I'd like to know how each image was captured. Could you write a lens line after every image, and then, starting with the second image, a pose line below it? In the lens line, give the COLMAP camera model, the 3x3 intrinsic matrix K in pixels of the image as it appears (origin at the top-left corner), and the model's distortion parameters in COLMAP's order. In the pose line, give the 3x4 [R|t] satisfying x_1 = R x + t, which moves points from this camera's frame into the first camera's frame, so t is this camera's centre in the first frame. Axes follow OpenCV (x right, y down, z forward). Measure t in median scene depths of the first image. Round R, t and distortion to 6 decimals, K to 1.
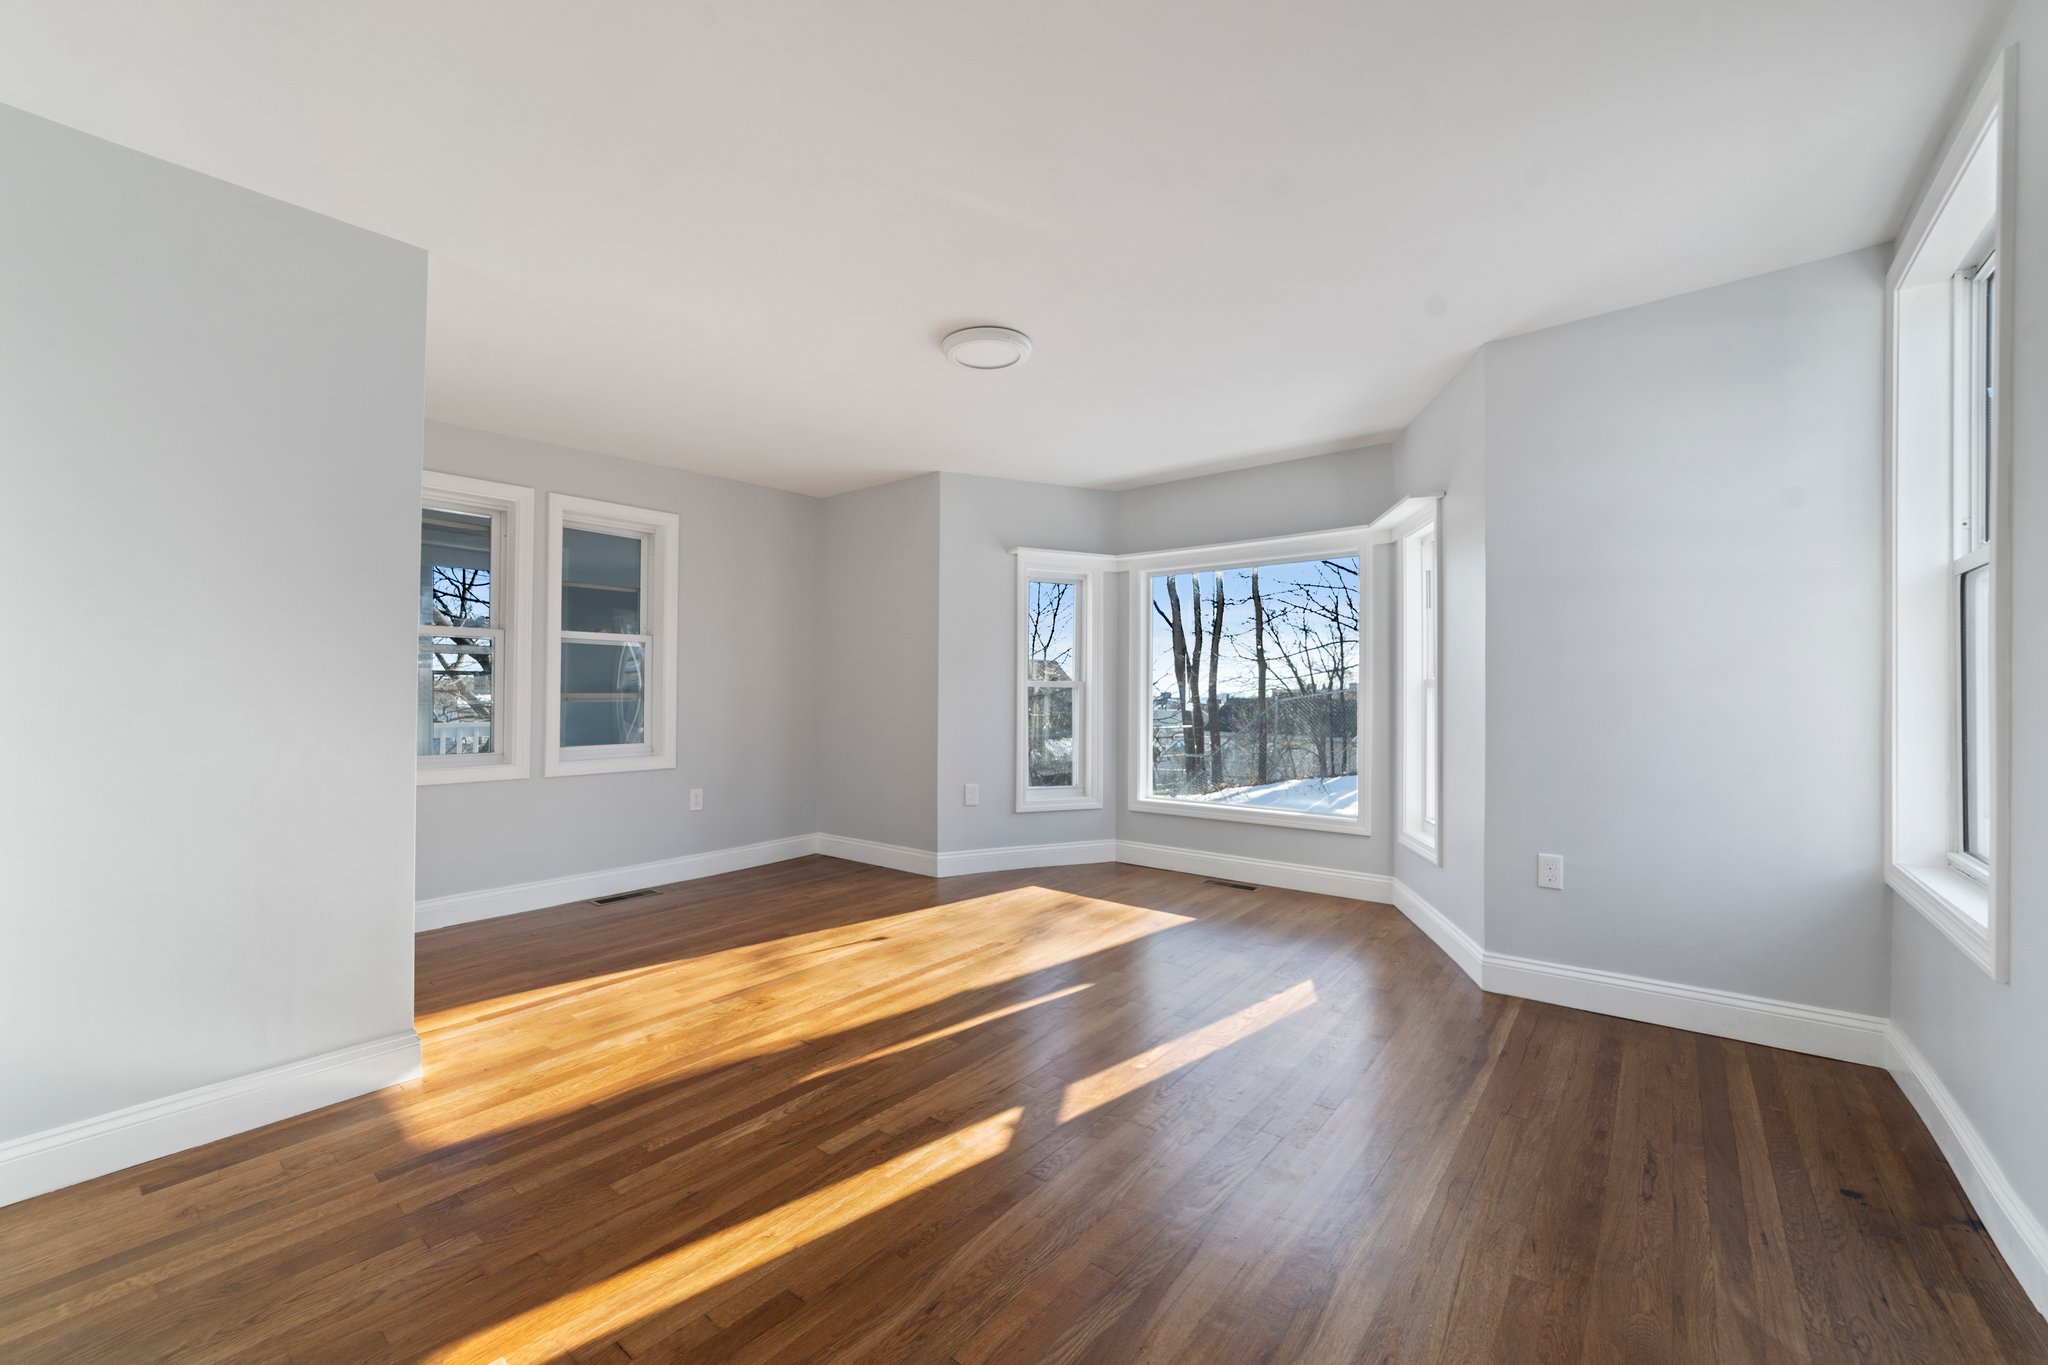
lens RADIAL K [[838.2, 0, 1018.0], [0, 838.2, 707.1], [0, 0, 1]] dist [-0.006921, 0.000490]
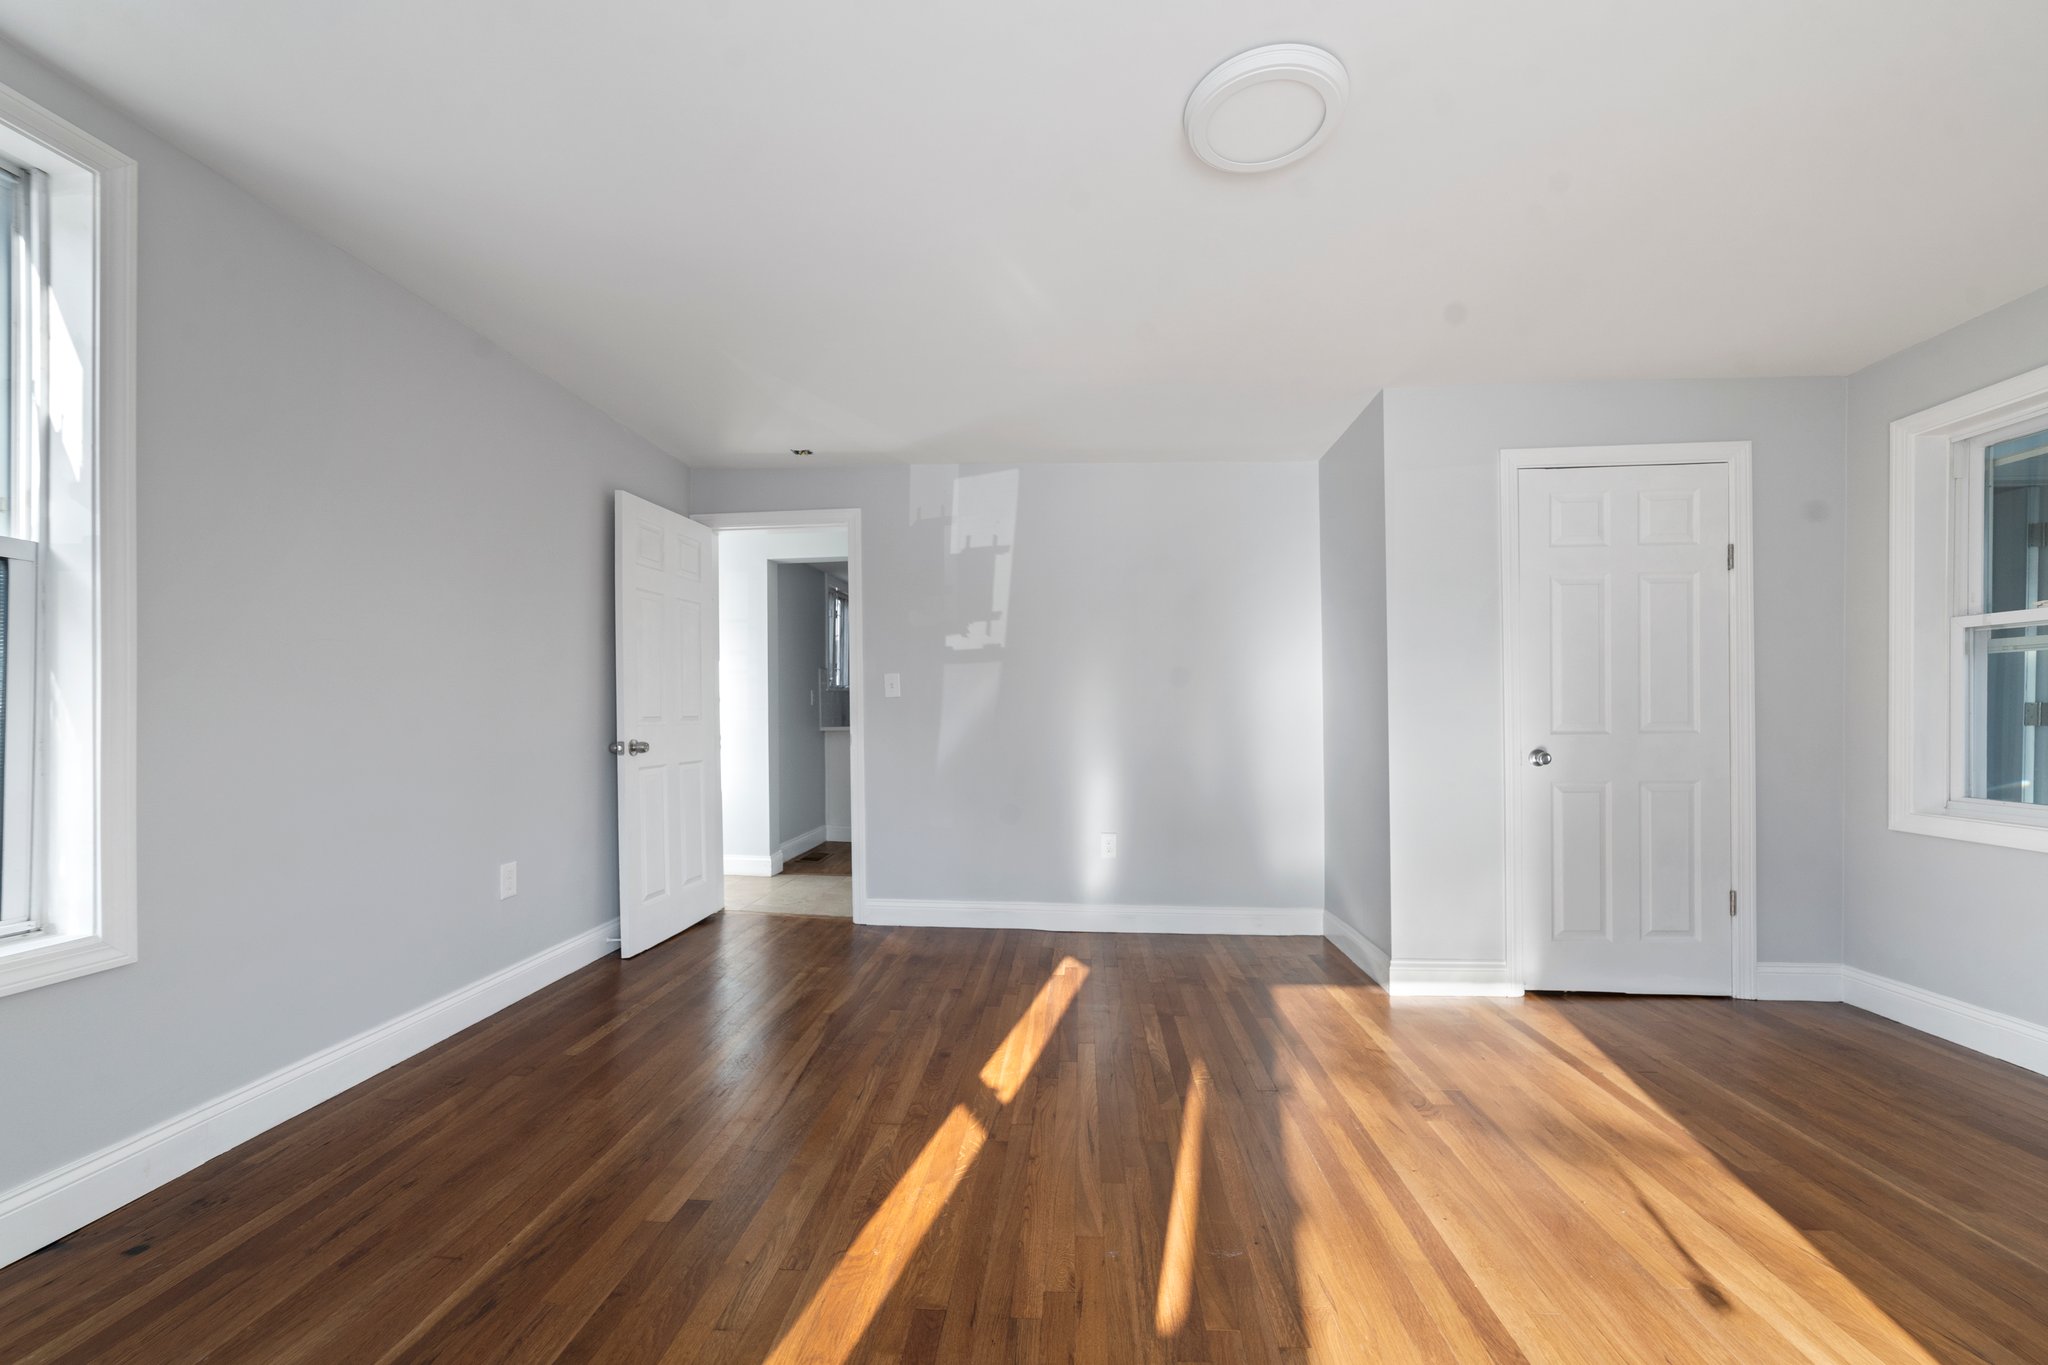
lens RADIAL K [[818.9, 0, 1018.8], [0, 818.9, 715.3], [0, 0, 1]] dist [0.000499, 0.000239]
pose [[-0.825331, 0.001671, -0.564646, 0.352950], [-0.006315, 0.999906, 0.012189, -0.015800], [0.564614, 0.013626, -0.825243, 1.157068]]
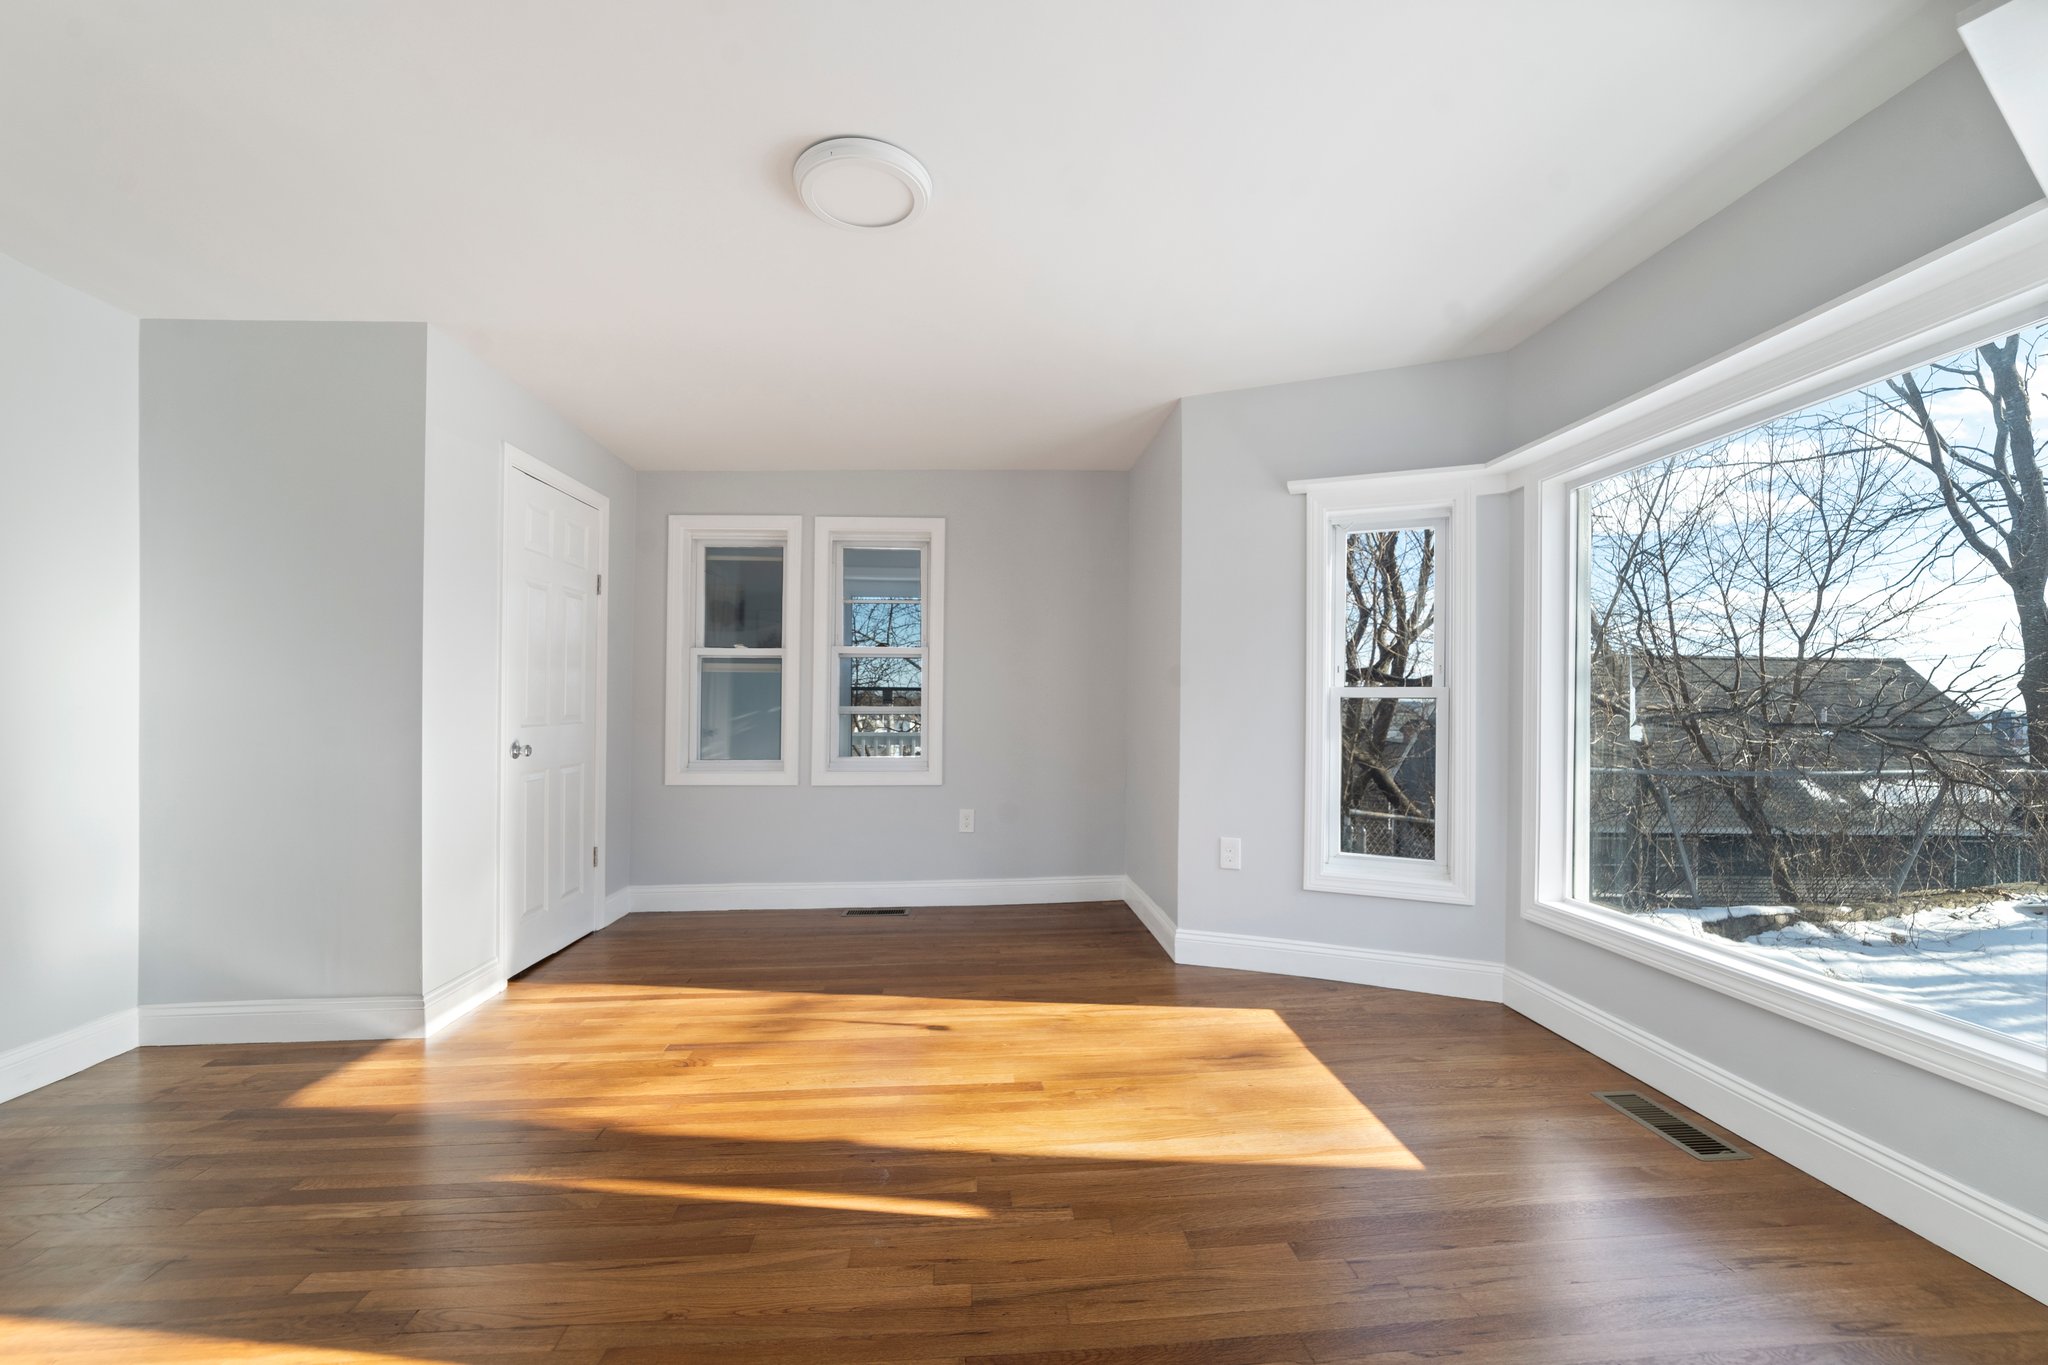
lens RADIAL K [[838.2, 0, 1018.0], [0, 838.2, 707.1], [0, 0, 1]] dist [-0.006921, 0.000490]
pose [[0.670955, -0.000579, -0.741498, 0.454223], [-0.013017, 0.999836, -0.012559, -0.006233], [0.741384, 0.018078, 0.670837, 0.546689]]
